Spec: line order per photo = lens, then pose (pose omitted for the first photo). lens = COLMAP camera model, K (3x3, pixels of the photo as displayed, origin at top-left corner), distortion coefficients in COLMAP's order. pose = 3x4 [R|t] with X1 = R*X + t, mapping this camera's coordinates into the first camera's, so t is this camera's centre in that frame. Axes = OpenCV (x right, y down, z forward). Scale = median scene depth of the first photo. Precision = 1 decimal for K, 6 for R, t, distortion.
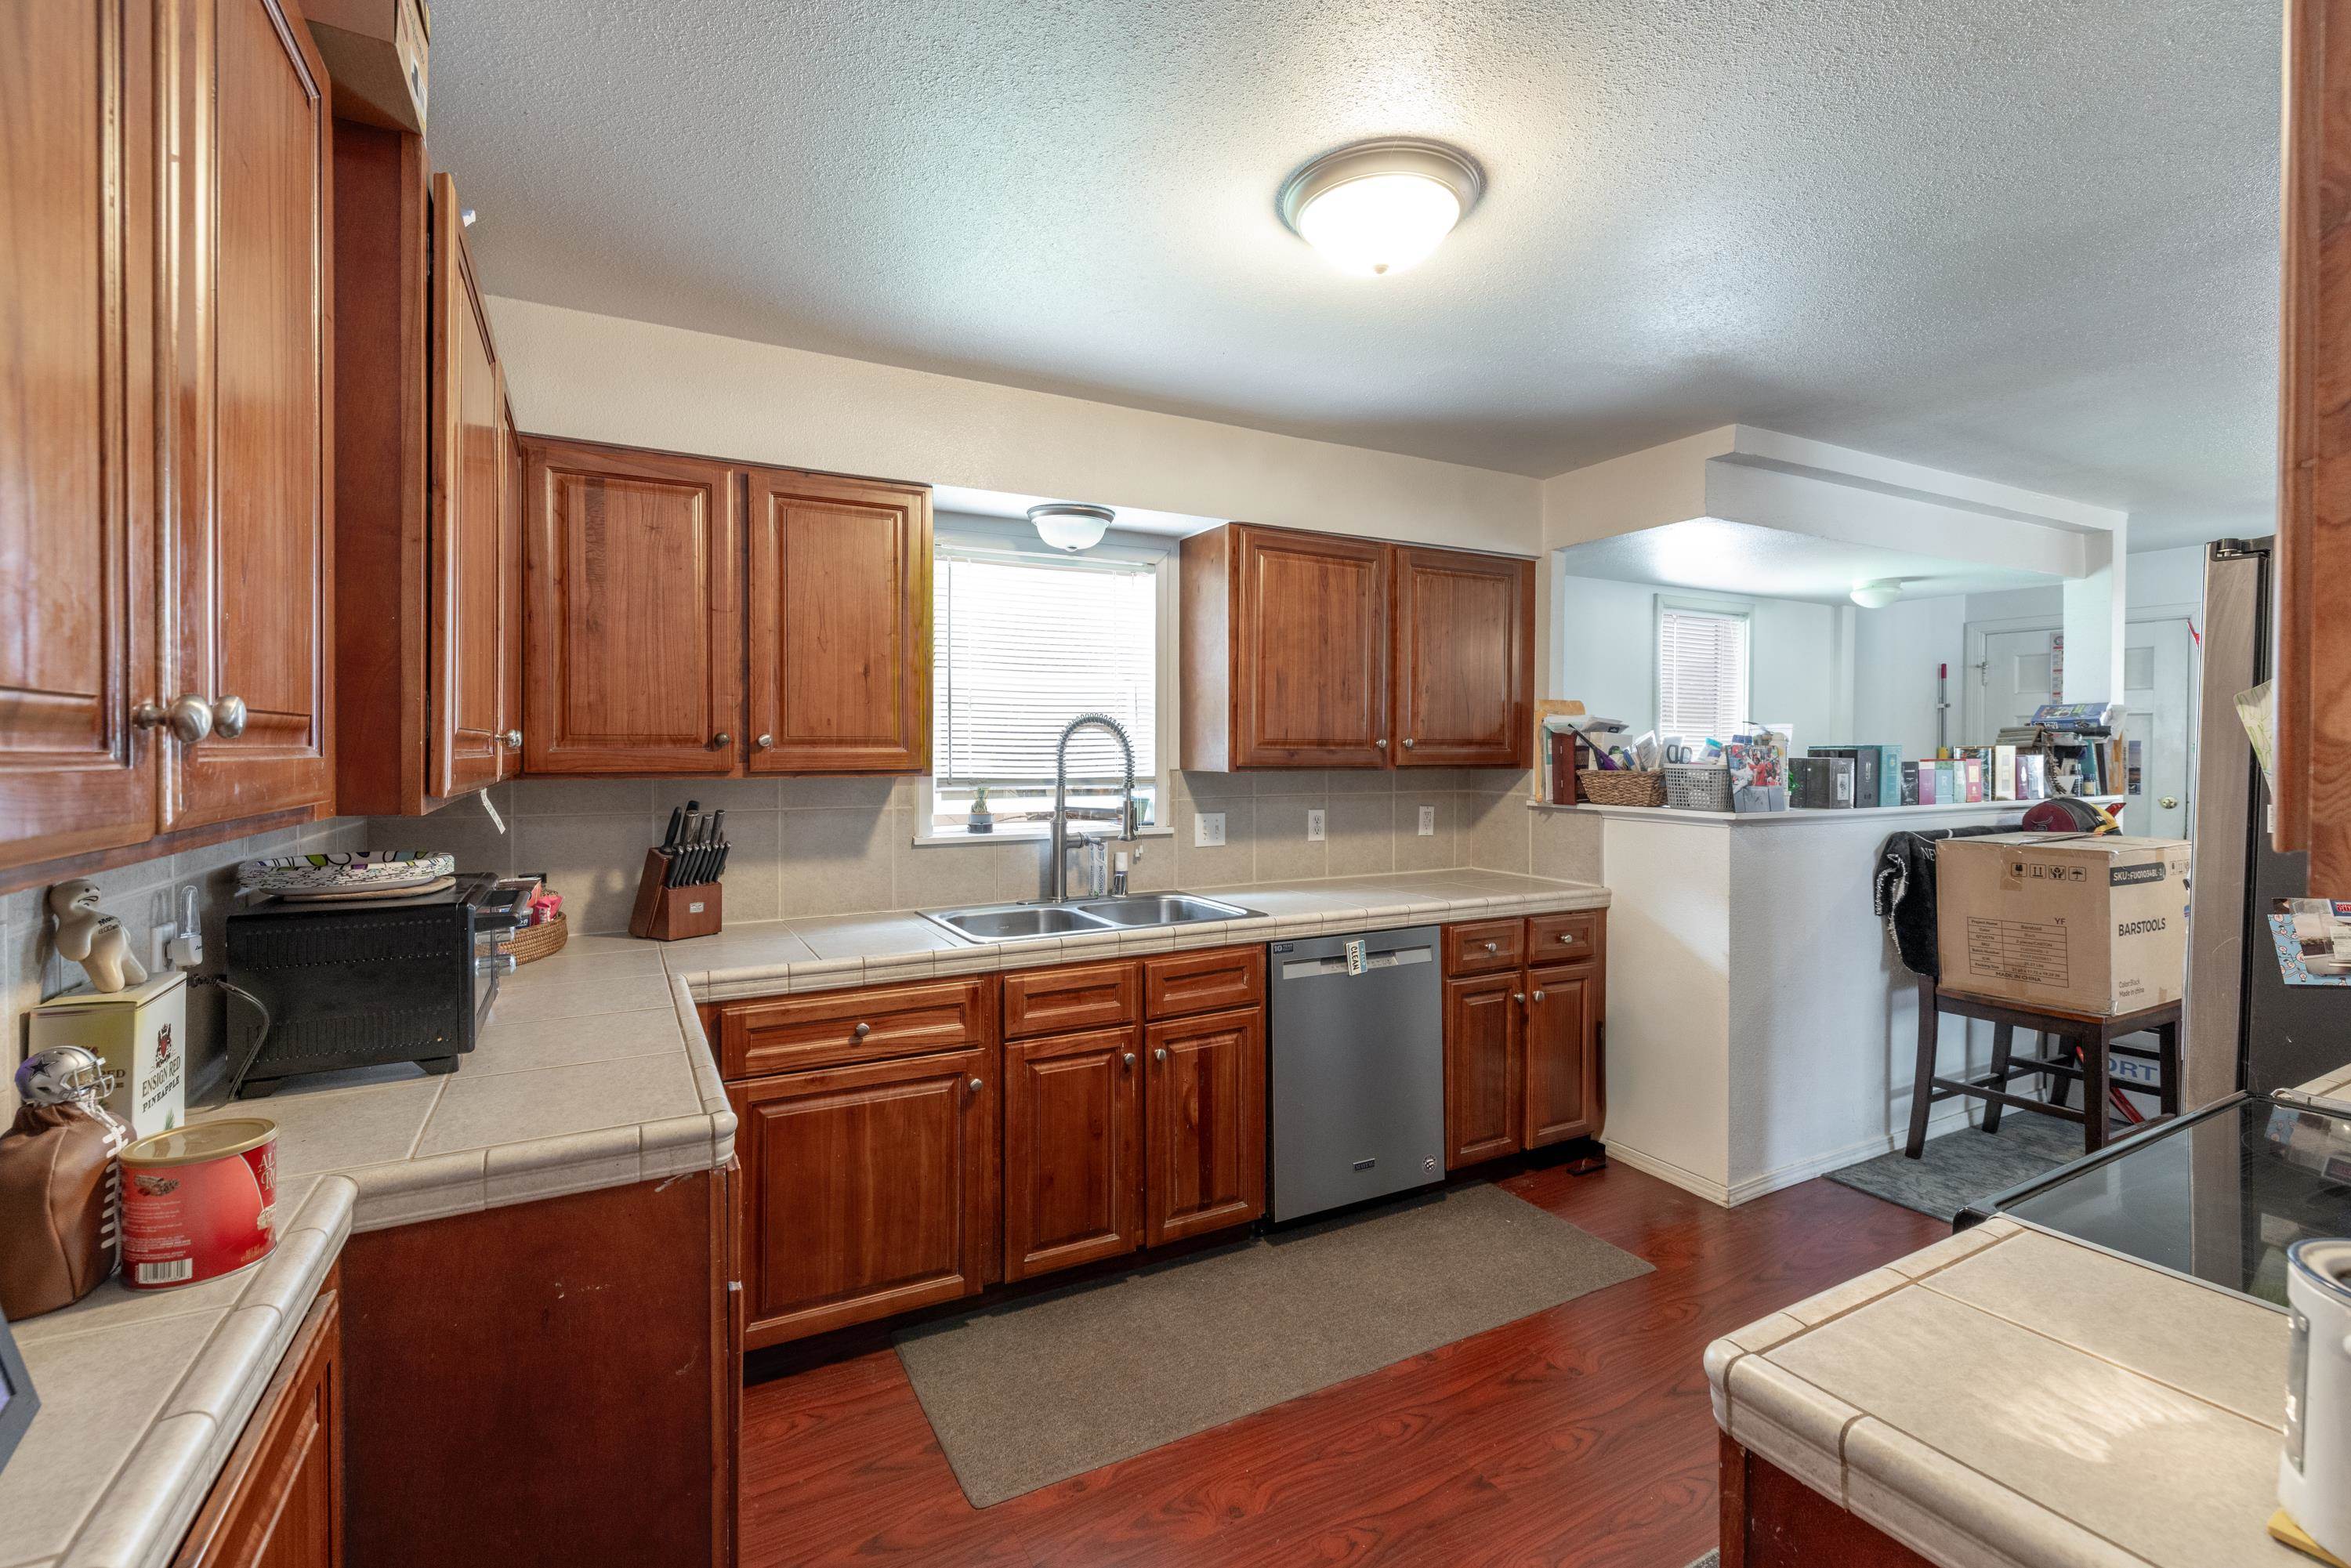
lens RADIAL K [[1018.4, 0, 1164.3], [0, 1018.4, 753.3], [0, 0, 1]] dist [0.001132, 0.000062]
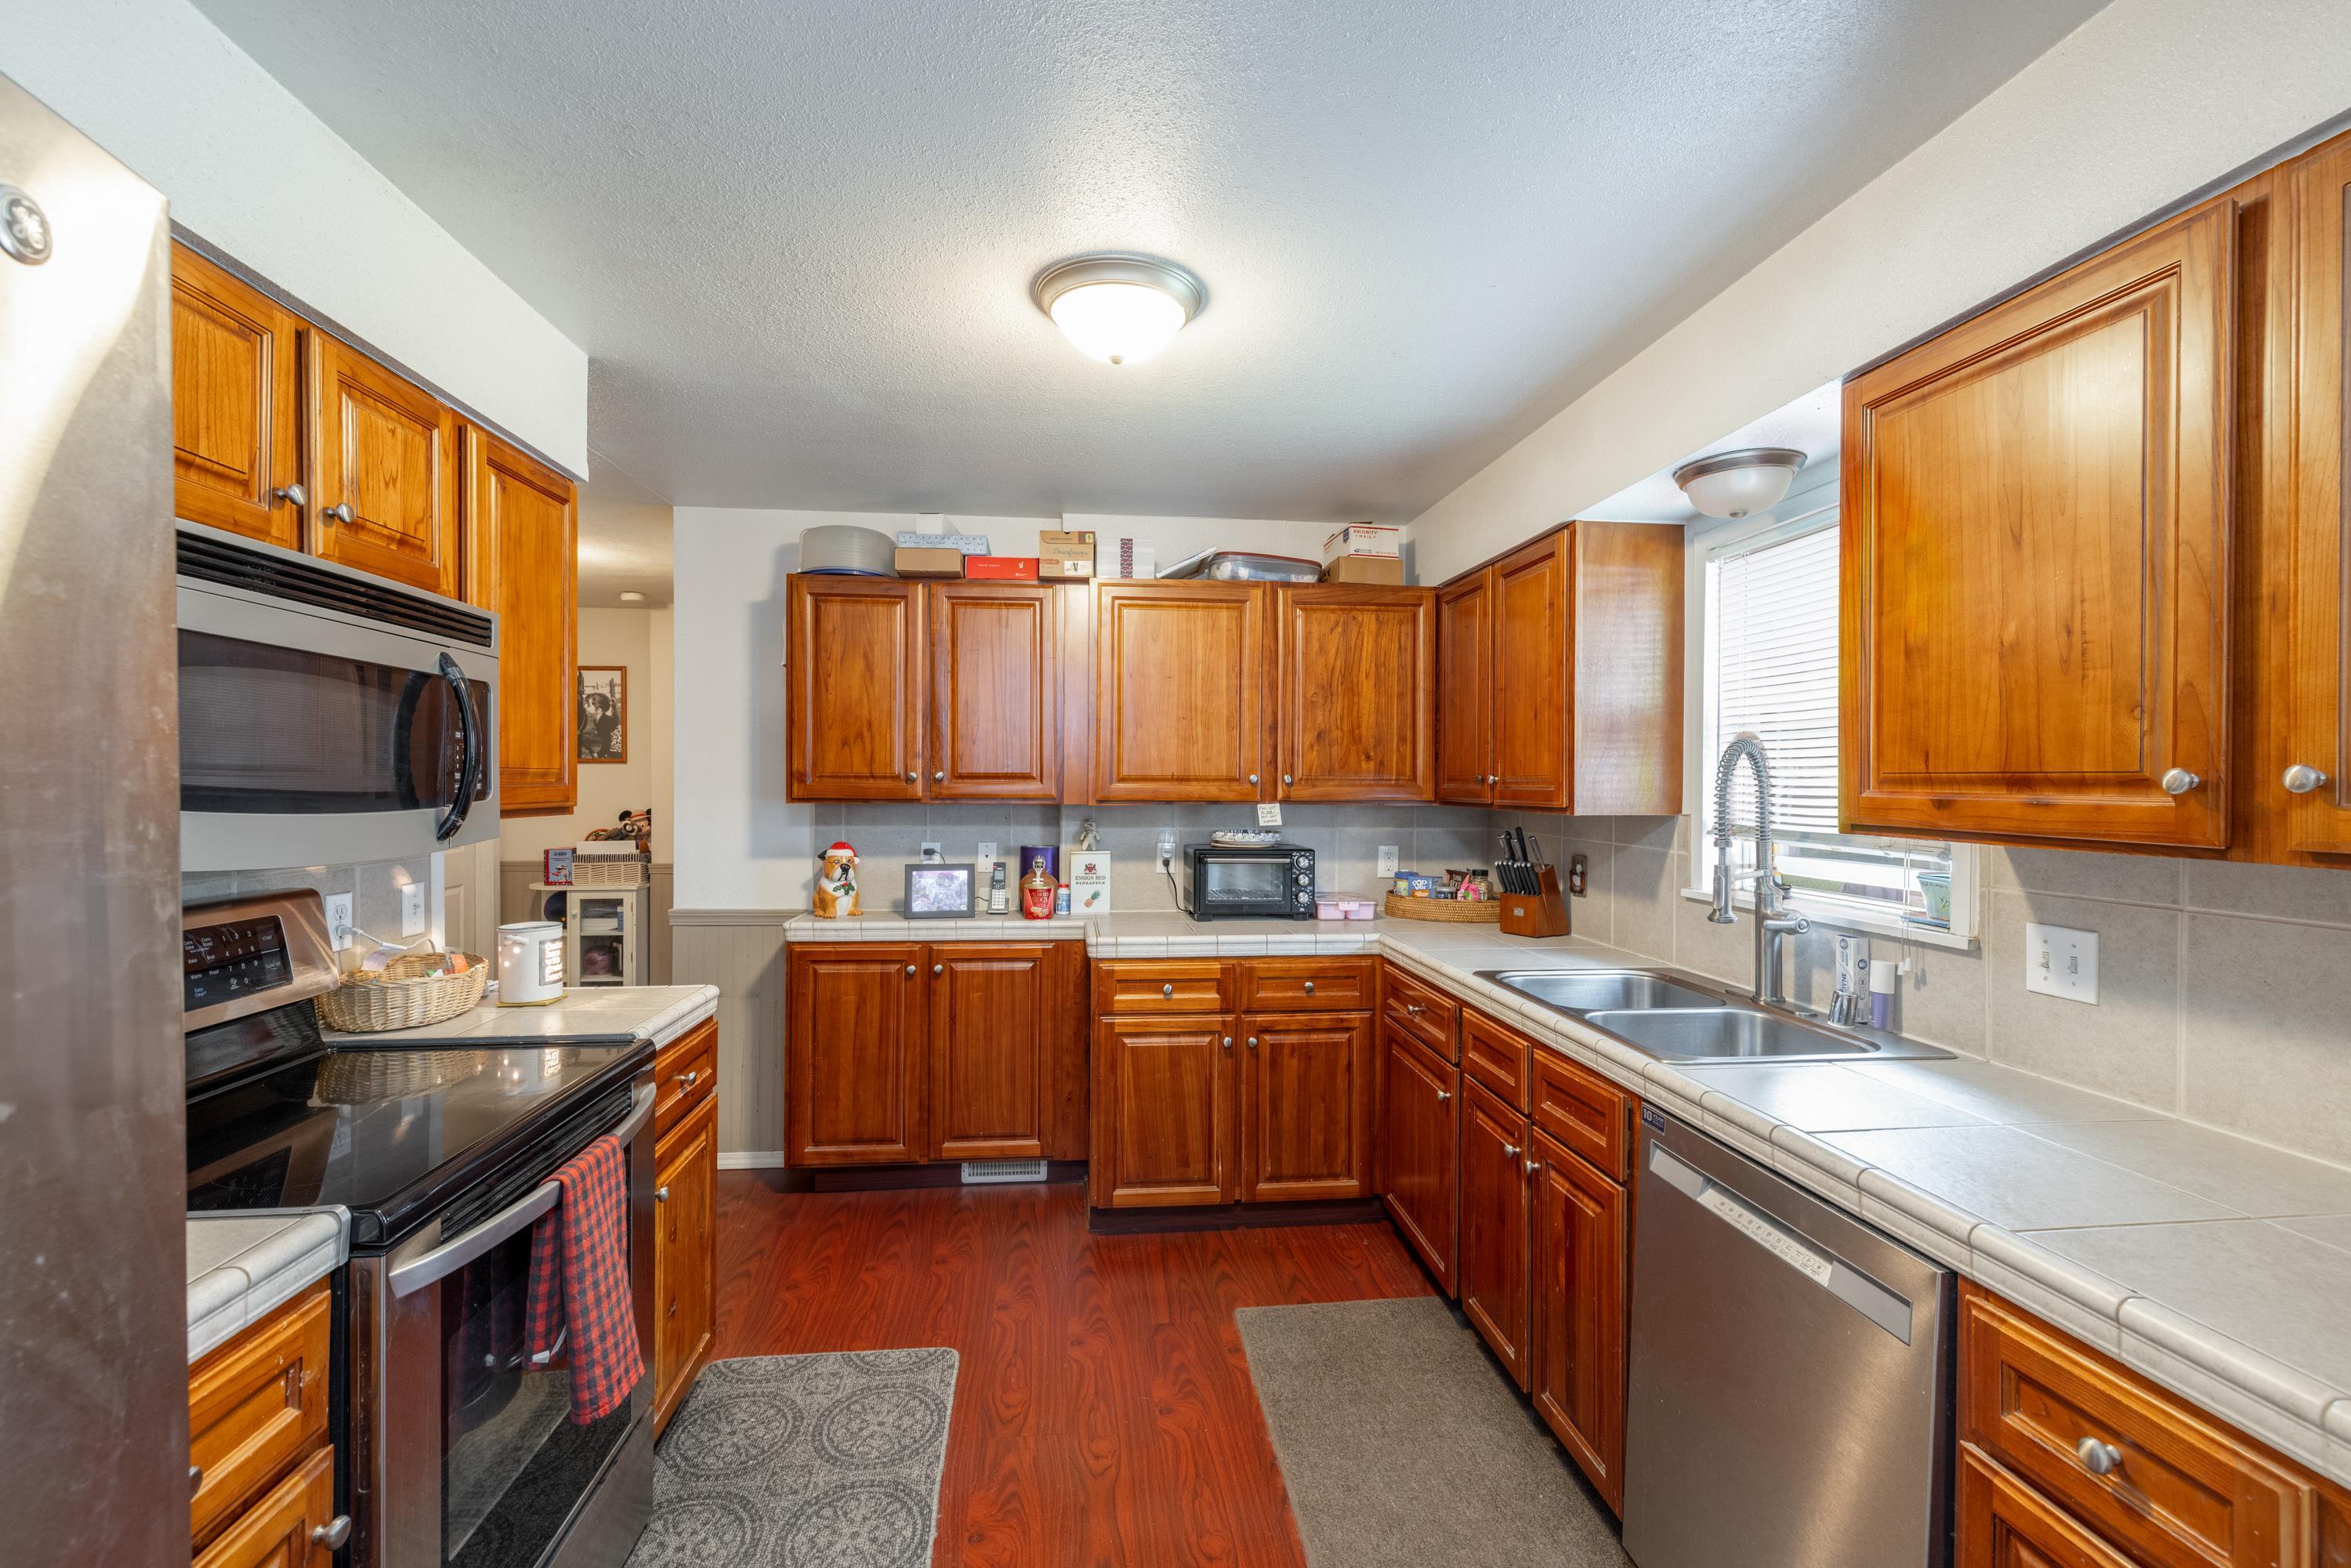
lens RADIAL K [[997.8, 0, 1175.5], [0, 997.8, 784.0], [0, 0, 1]] dist [0.000423, 0.000019]
pose [[-0.371876, -0.001867, -0.928281, 0.684598], [-0.013083, 0.999909, 0.003230, -0.005761], [0.928190, 0.013346, -0.371866, 0.843126]]
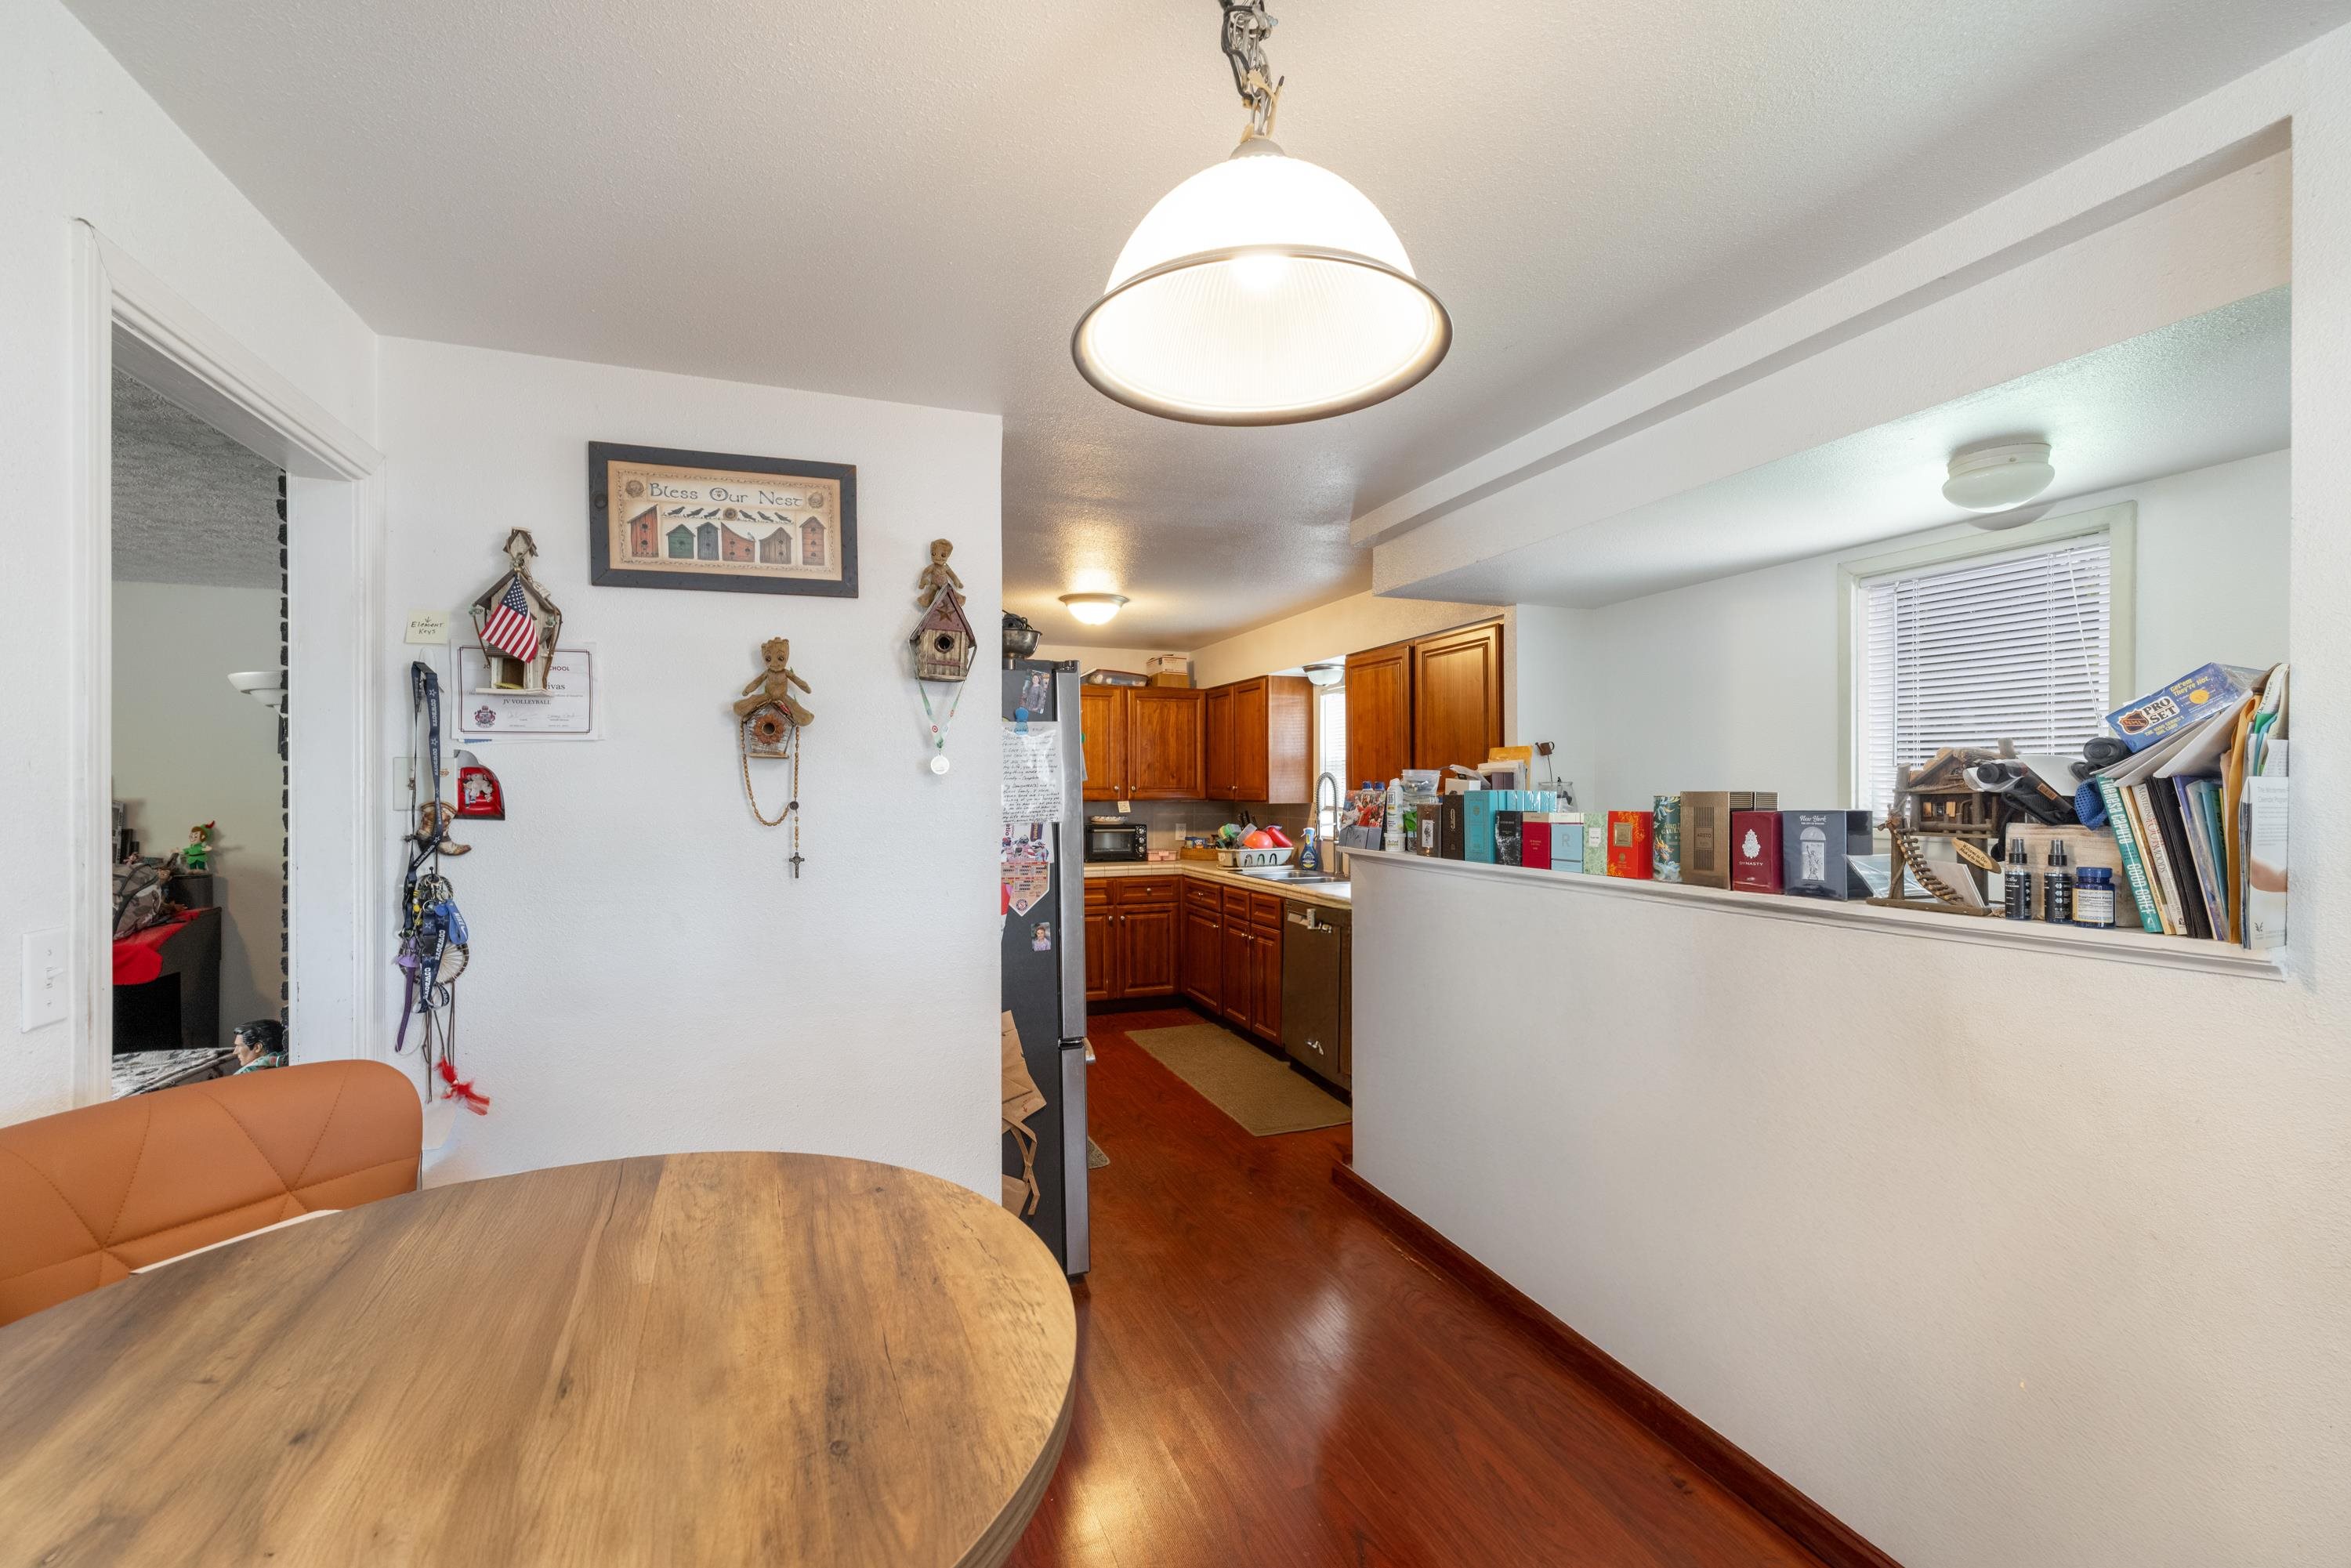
lens RADIAL K [[997.8, 0, 1175.5], [0, 997.8, 784.0], [0, 0, 1]] dist [0.000423, 0.000019]
pose [[-0.127746, -0.004723, -0.991796, 1.673399], [-0.003859, 0.999983, -0.004265, -0.009302], [0.991799, 0.003282, -0.127762, 0.907757]]
